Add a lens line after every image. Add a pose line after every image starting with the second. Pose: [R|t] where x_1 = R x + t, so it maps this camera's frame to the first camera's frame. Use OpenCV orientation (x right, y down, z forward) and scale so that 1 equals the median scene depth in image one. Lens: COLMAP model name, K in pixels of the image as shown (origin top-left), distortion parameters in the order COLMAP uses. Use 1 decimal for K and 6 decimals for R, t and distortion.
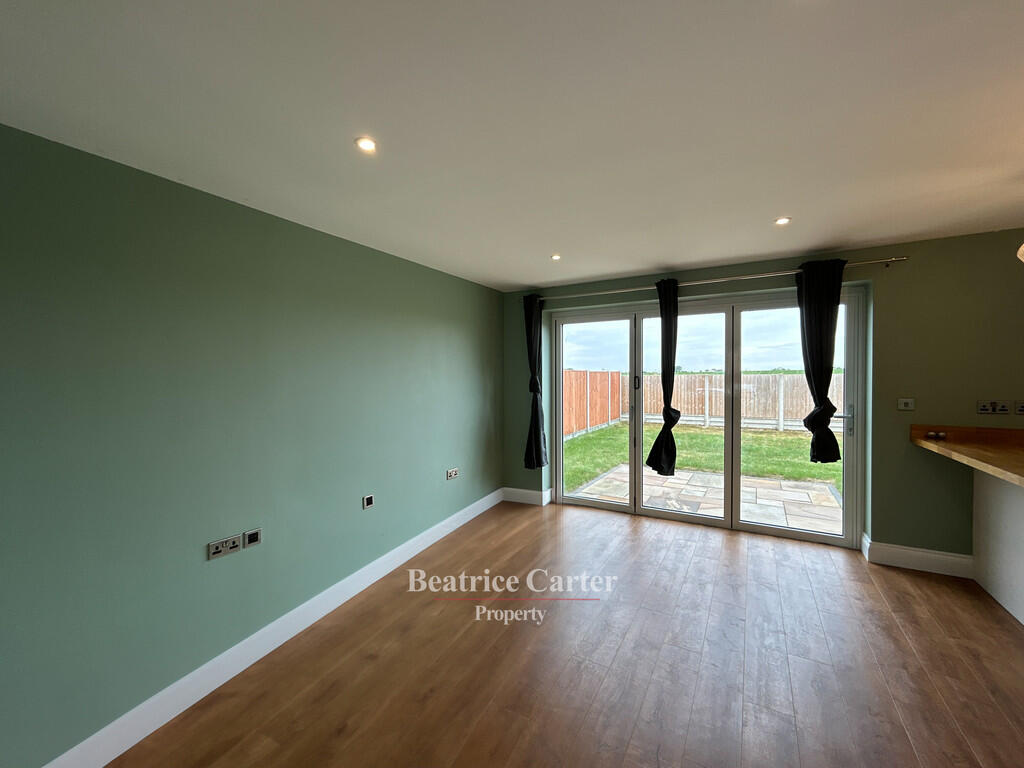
lens RADIAL K [[415.6, 0, 511.5], [0, 415.6, 385.0], [0, 0, 1]] dist [0.001829, 0.000337]
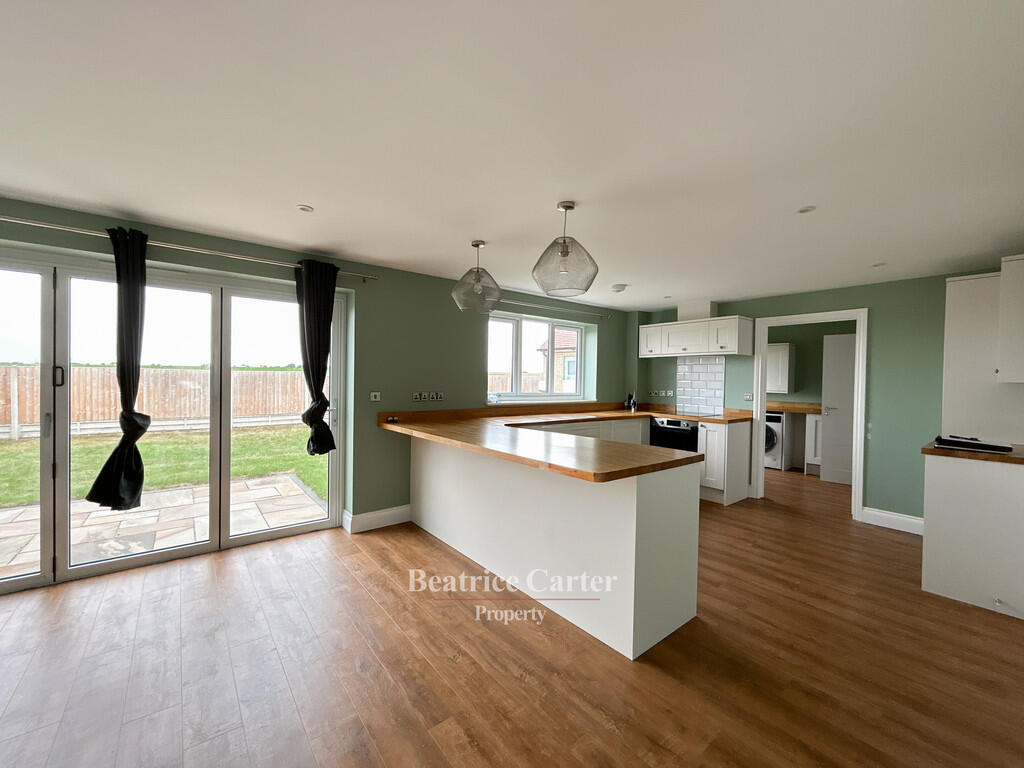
lens RADIAL K [[415.6, 0, 508.9], [0, 415.6, 382.5], [0, 0, 1]] dist [0.001829, 0.000337]
pose [[0.358765, 0.001542, 0.933427, -0.053744], [-0.003056, 0.999995, -0.000478, 0.003080], [-0.933423, -0.002681, 0.358768, 0.150322]]
